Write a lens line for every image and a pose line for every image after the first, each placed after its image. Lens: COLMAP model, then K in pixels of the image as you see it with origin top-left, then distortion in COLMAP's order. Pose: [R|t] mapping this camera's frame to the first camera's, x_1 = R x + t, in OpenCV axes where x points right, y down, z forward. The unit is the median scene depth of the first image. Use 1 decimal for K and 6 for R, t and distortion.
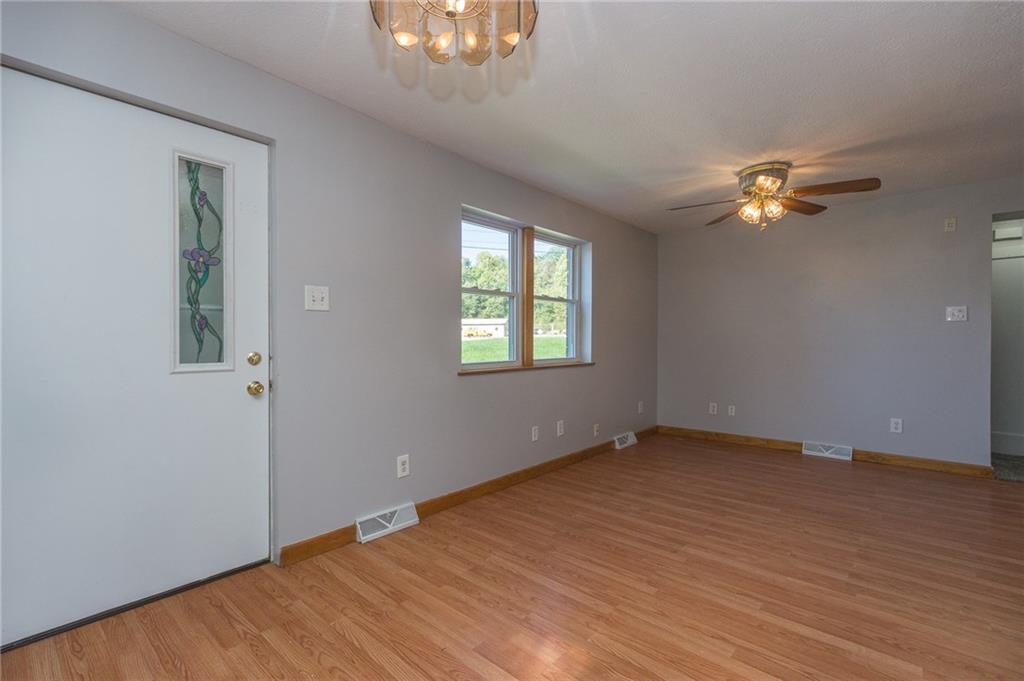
lens RADIAL K [[469.4, 0, 508.9], [0, 469.4, 345.3], [0, 0, 1]] dist [0.011516, -0.006865]
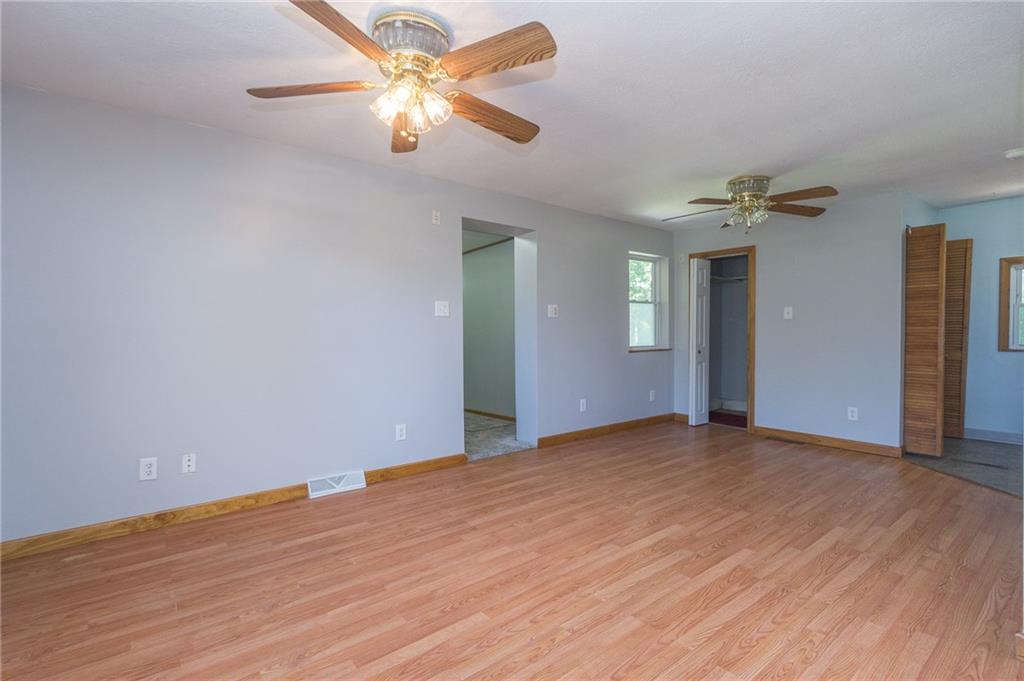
lens RADIAL K [[469.4, 0, 508.9], [0, 469.4, 345.3], [0, 0, 1]] dist [0.011516, -0.006865]
pose [[0.172061, -0.026489, 0.984730, -0.011213], [0.016341, 0.999578, 0.024033, -0.012549], [-0.984951, 0.011957, 0.172421, 0.775813]]
